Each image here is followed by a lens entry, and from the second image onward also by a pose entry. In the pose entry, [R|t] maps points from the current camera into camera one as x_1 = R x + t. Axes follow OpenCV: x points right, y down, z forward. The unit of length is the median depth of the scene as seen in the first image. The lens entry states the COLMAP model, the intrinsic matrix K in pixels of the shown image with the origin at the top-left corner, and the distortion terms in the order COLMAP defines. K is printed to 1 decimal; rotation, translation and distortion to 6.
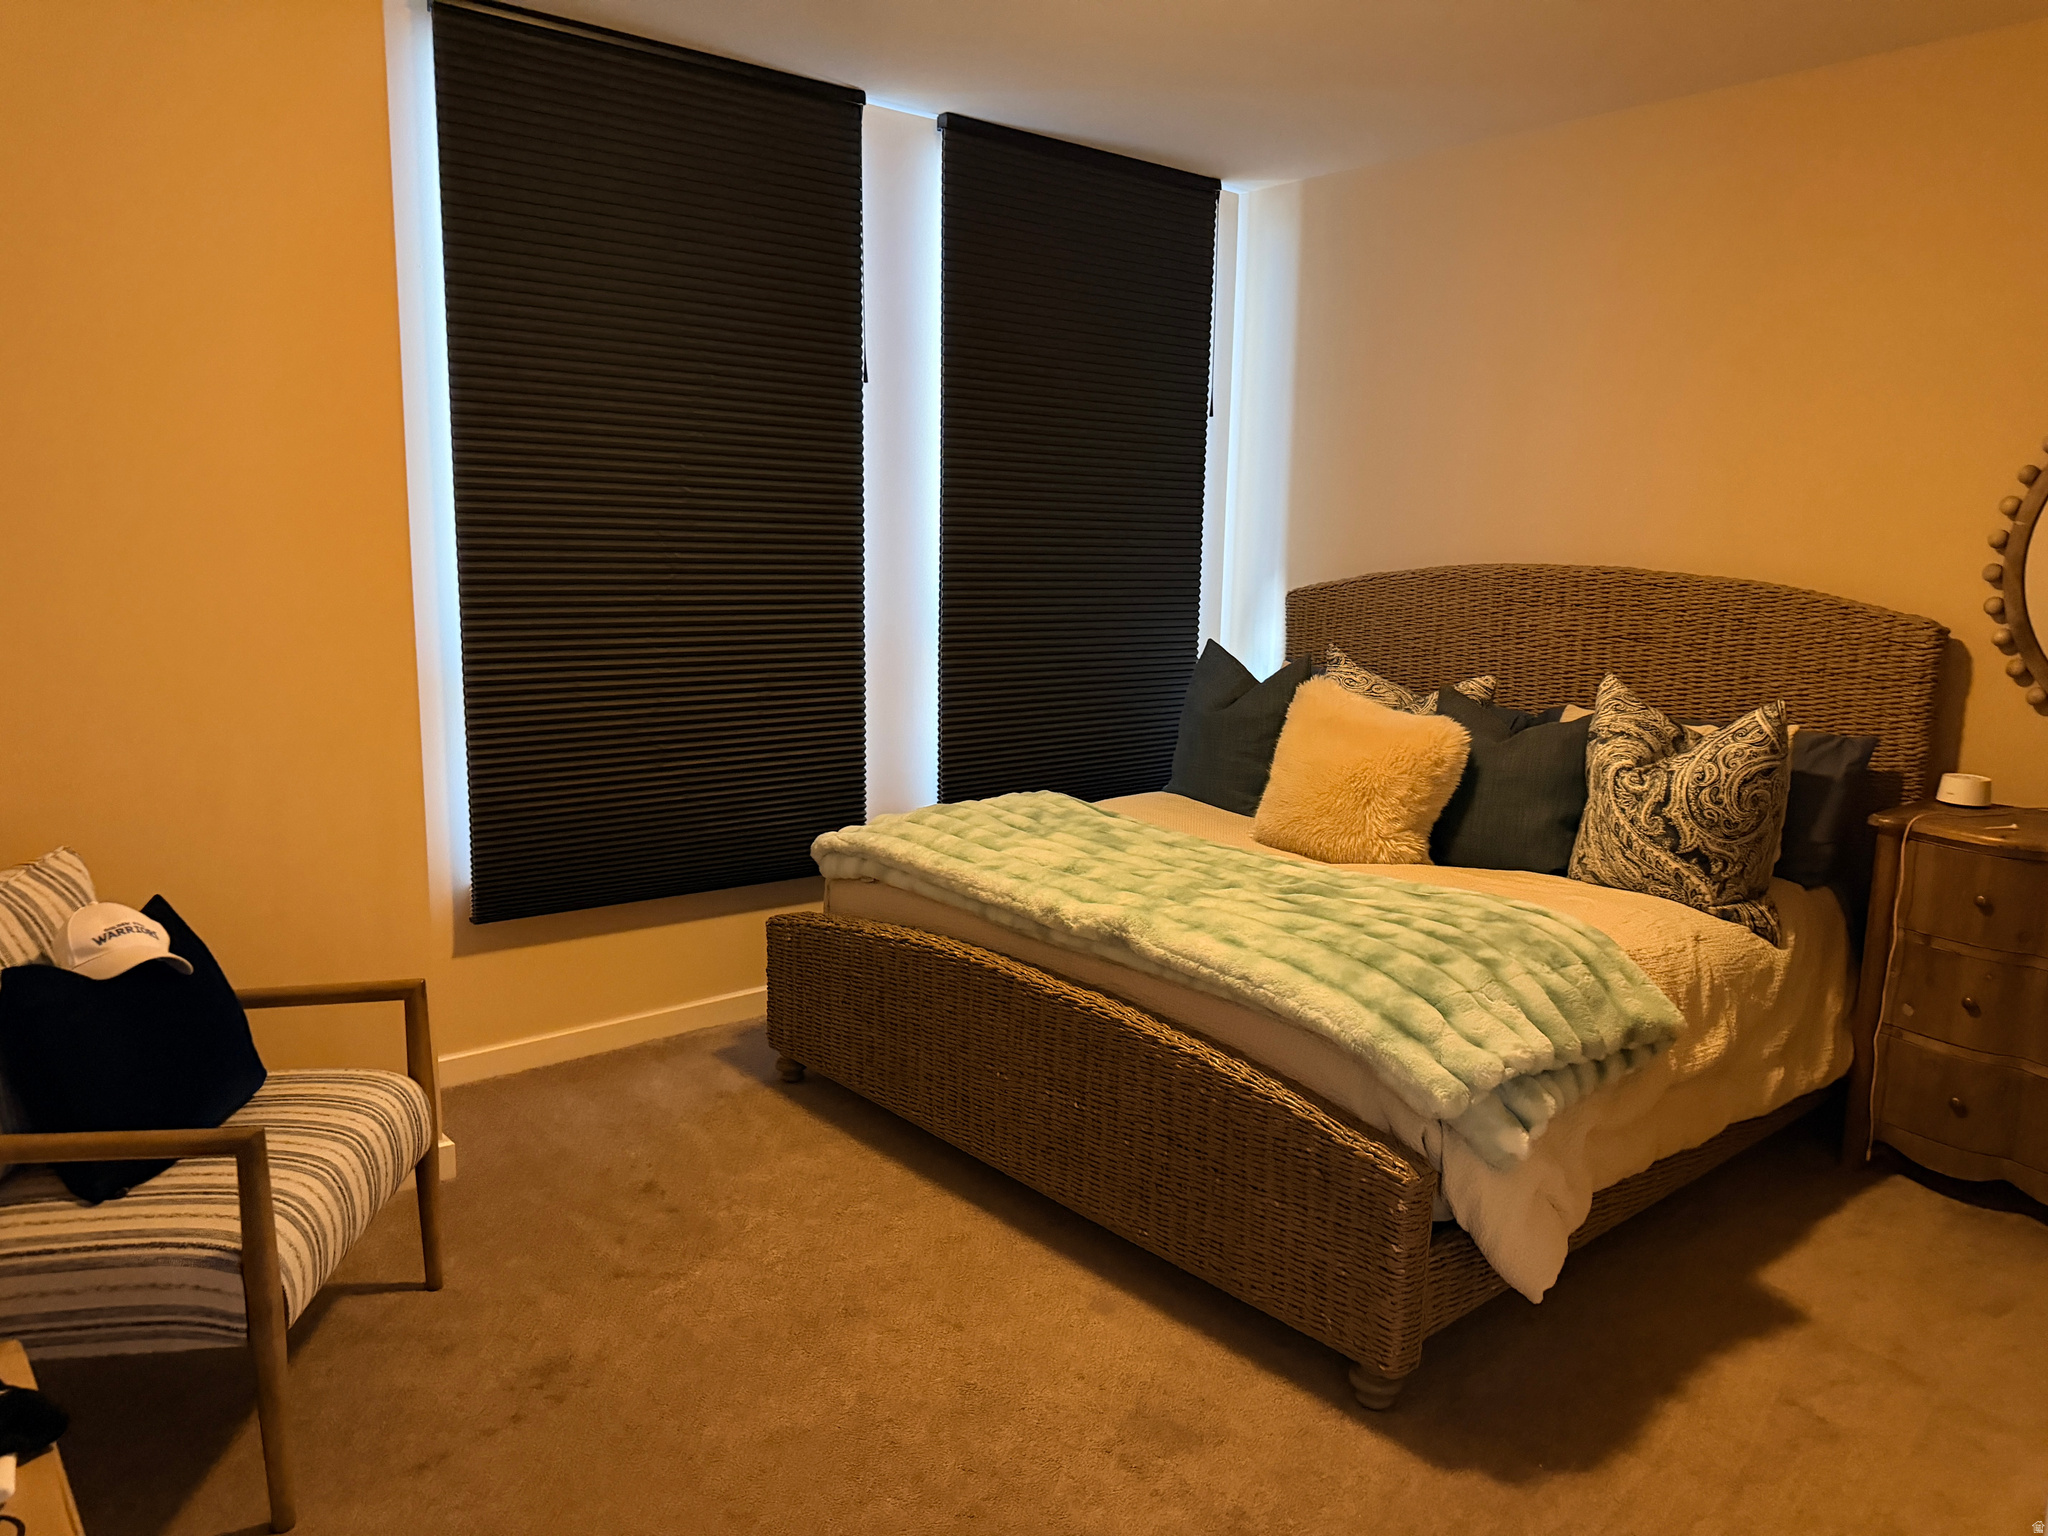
lens RADIAL K [[1447.7, 0, 1024.0], [0, 1447.7, 768.0], [0, 0, 1]] dist [0.073428, -0.122842]
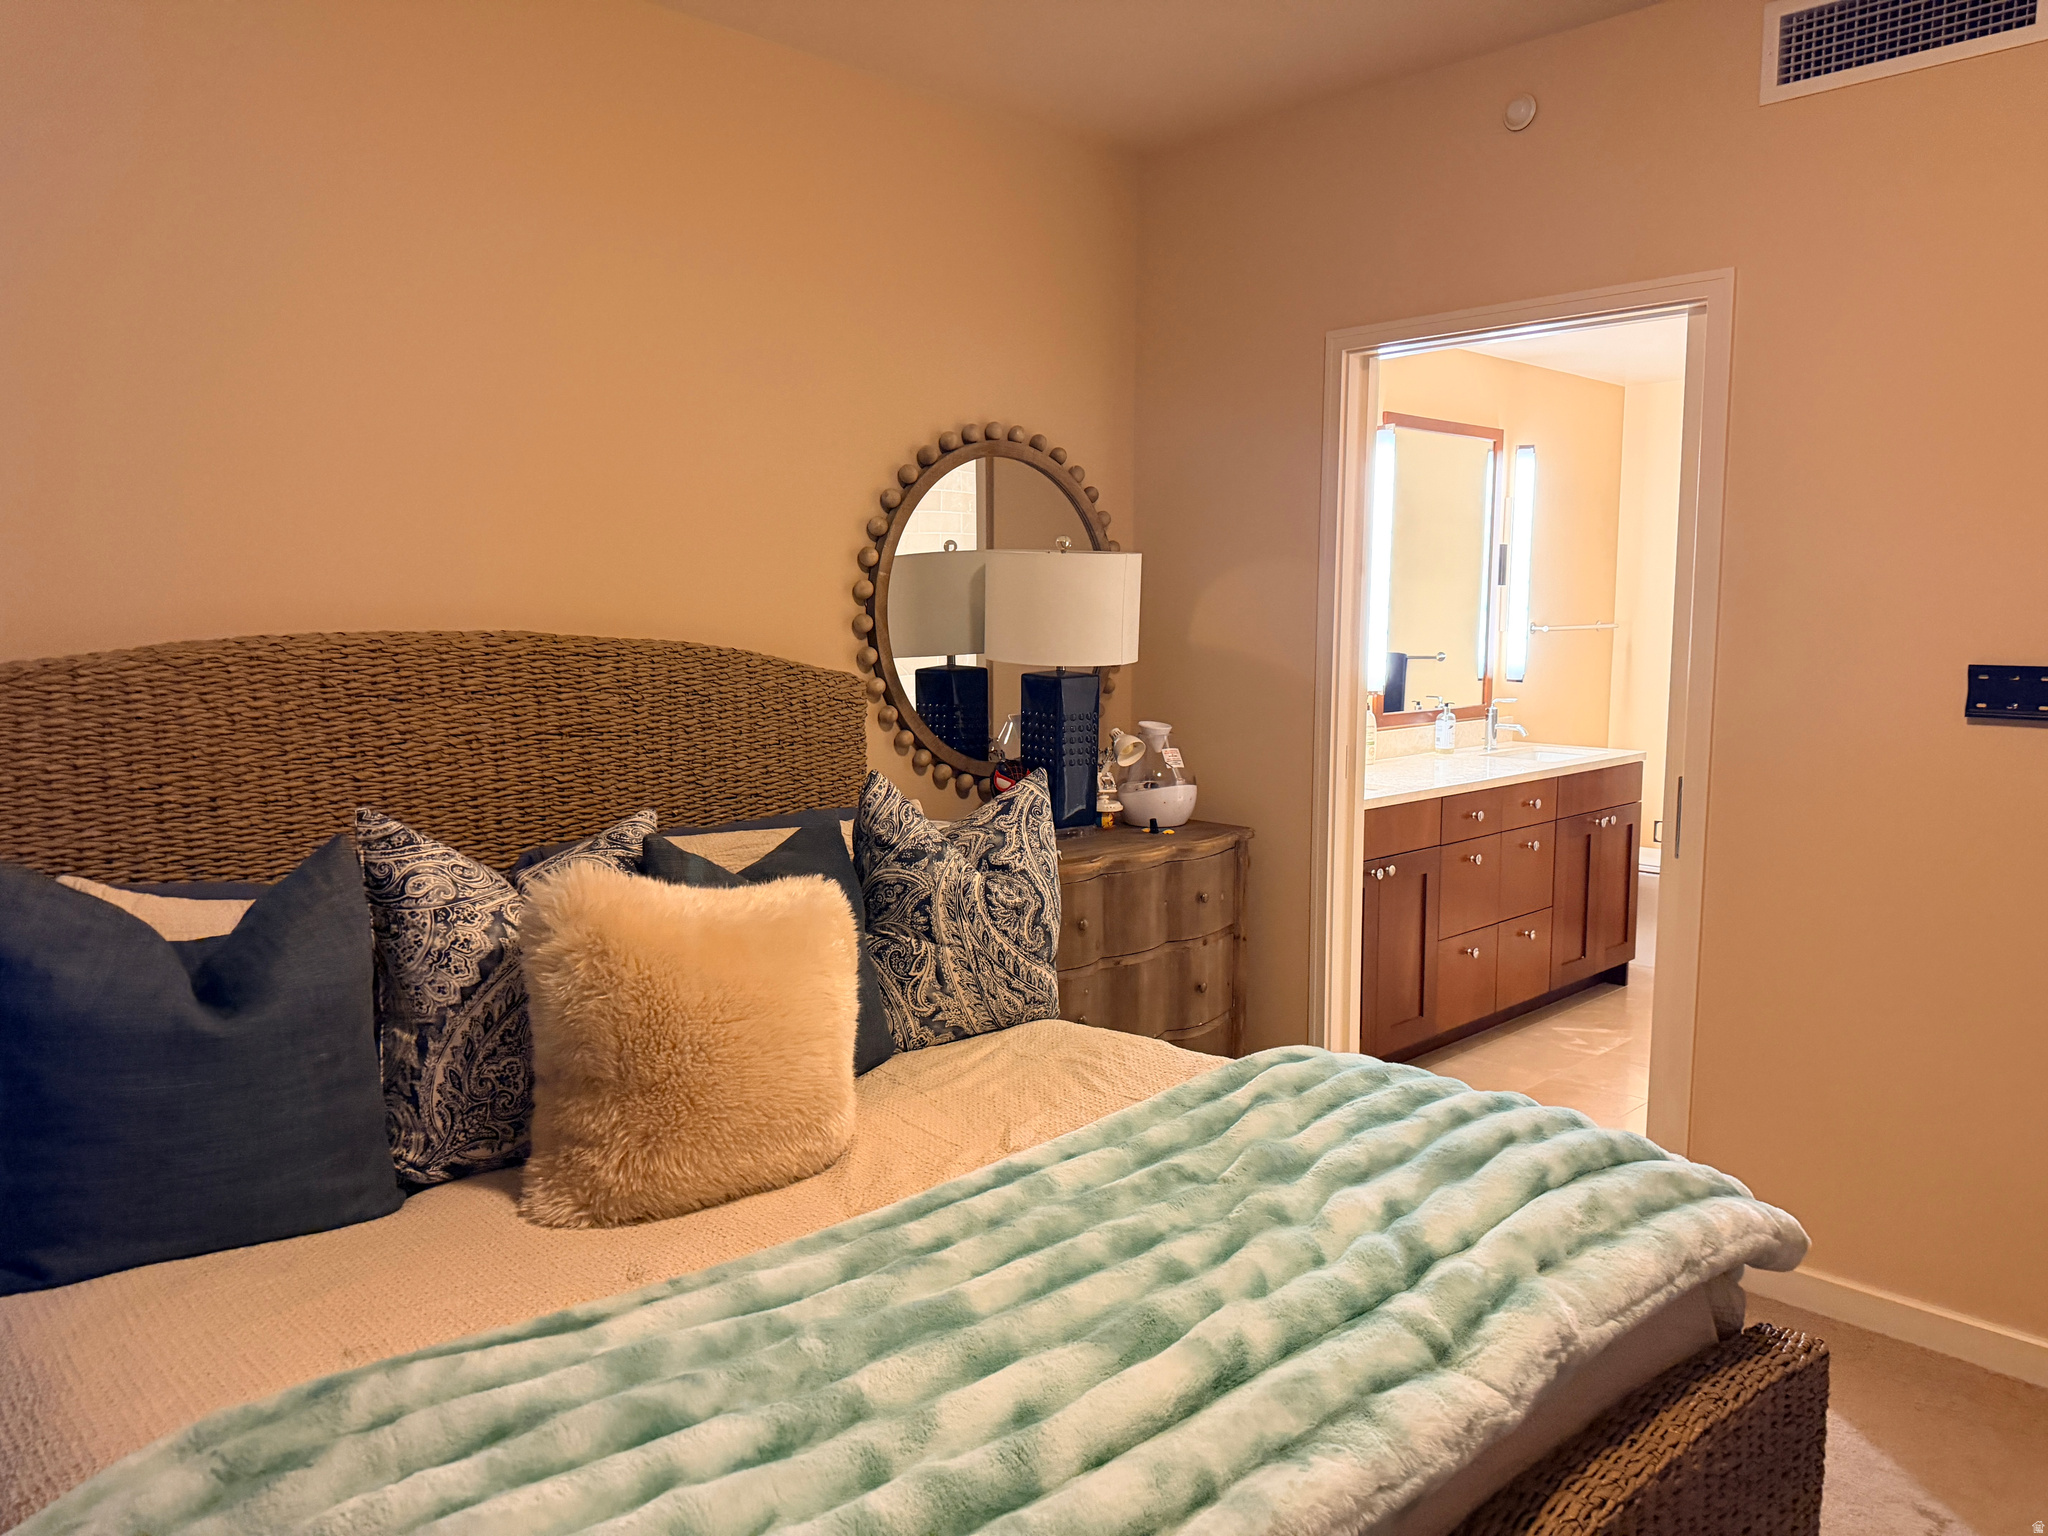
lens RADIAL K [[1447.7, 0, 1024.0], [0, 1447.7, 768.0], [0, 0, 1]] dist [0.073428, -0.122842]
pose [[-0.047060, -0.138349, 0.989265, -0.357776], [0.157903, 0.976880, 0.144128, -0.170831], [-0.986333, 0.162990, -0.024126, 0.997260]]
